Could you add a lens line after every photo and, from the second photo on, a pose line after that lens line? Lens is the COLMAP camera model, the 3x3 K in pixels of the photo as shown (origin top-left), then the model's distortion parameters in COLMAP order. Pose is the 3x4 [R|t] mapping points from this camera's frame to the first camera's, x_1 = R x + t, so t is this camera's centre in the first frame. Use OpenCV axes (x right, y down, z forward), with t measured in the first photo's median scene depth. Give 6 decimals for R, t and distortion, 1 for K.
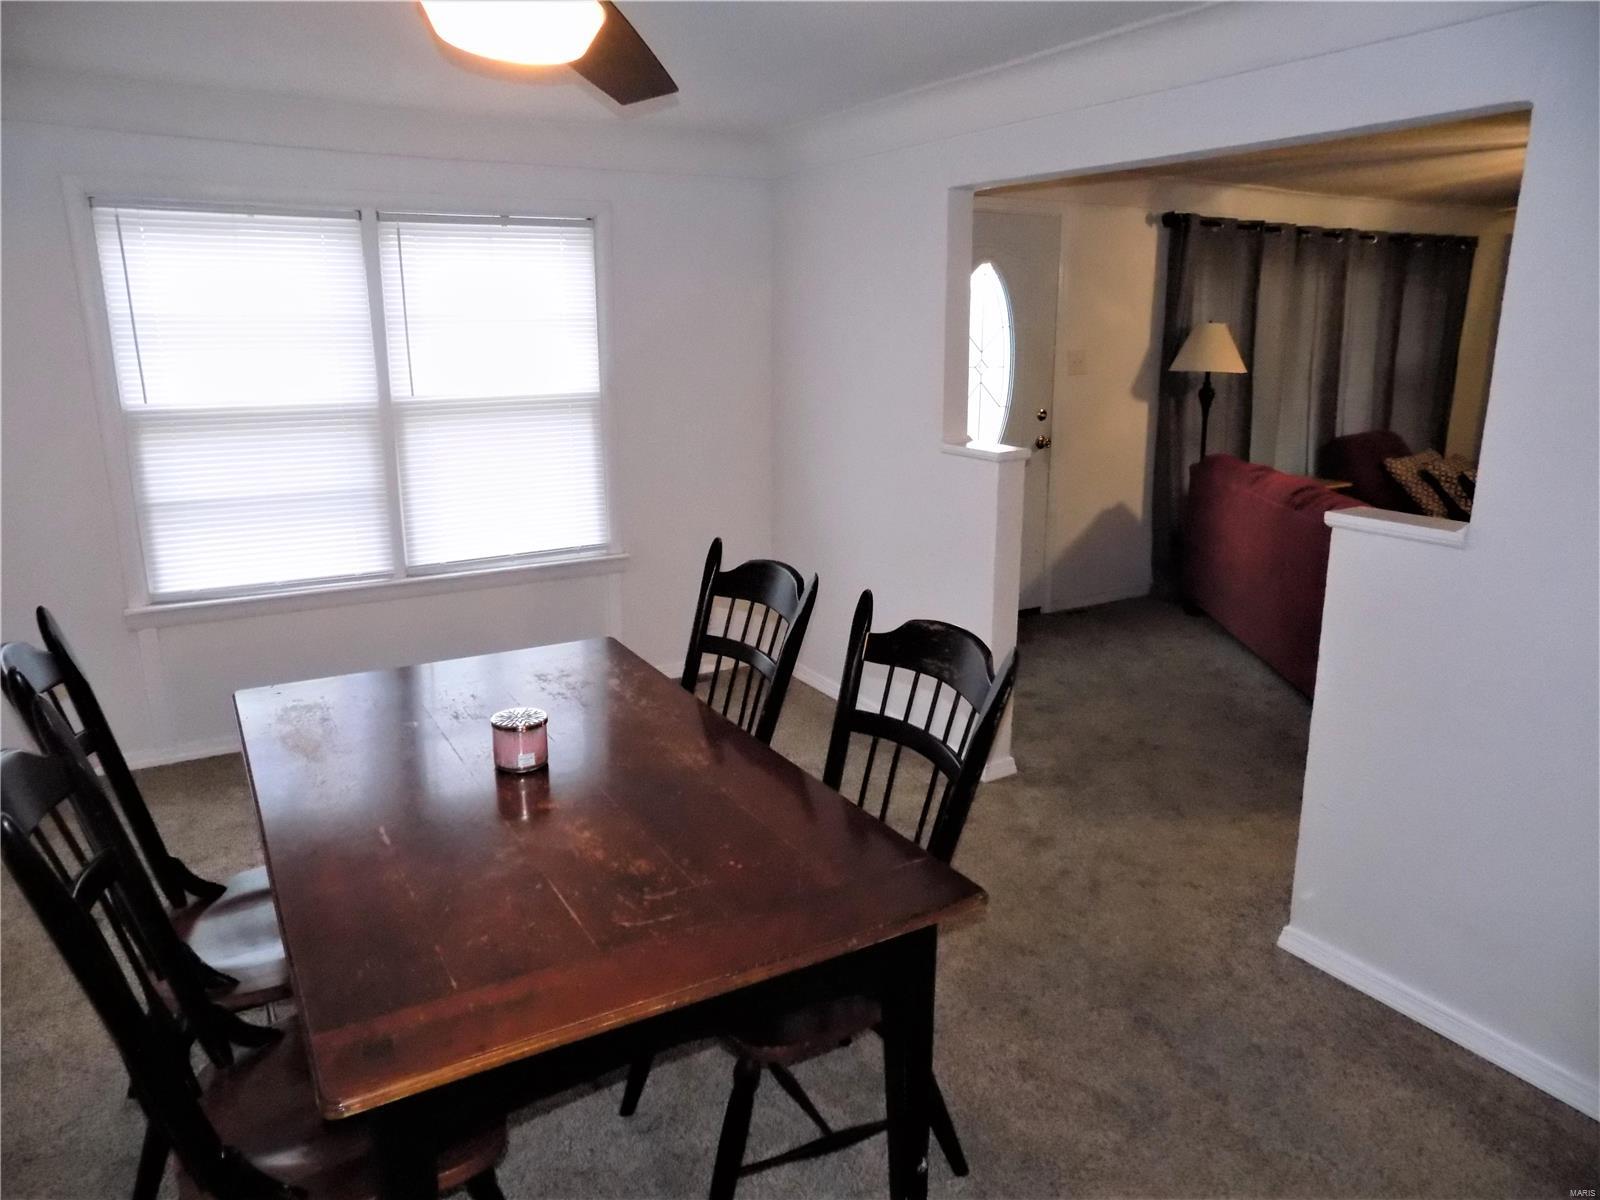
lens RADIAL K [[1080.3, 0, 797.6], [0, 1080.3, 595.2], [0, 0, 1]] dist [-0.049070, 0.034219]
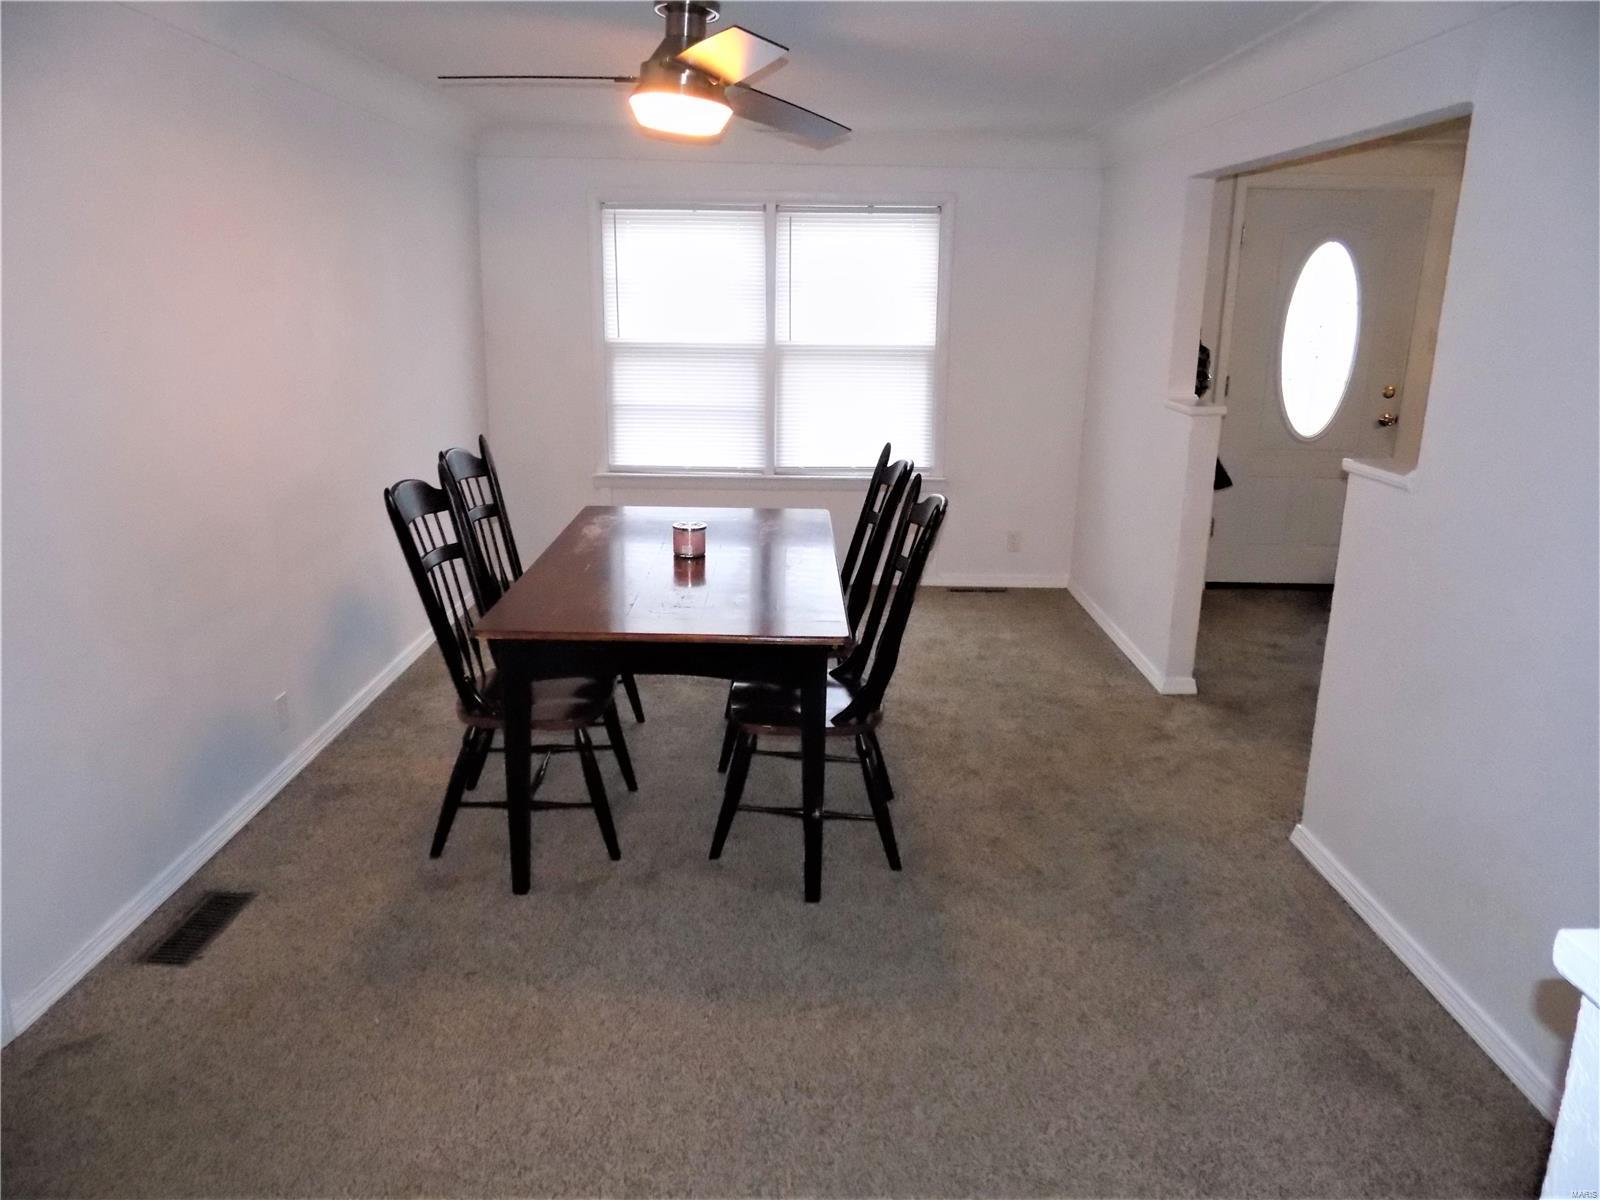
lens RADIAL K [[1080.3, 0, 797.7], [0, 1080.3, 601.4], [0, 0, 1]] dist [-0.049070, 0.034219]
pose [[0.862273, 0.150849, -0.483457, 0.386504], [-0.137454, 0.988485, 0.063272, 0.056885], [0.487435, 0.011895, 0.873079, -0.198921]]
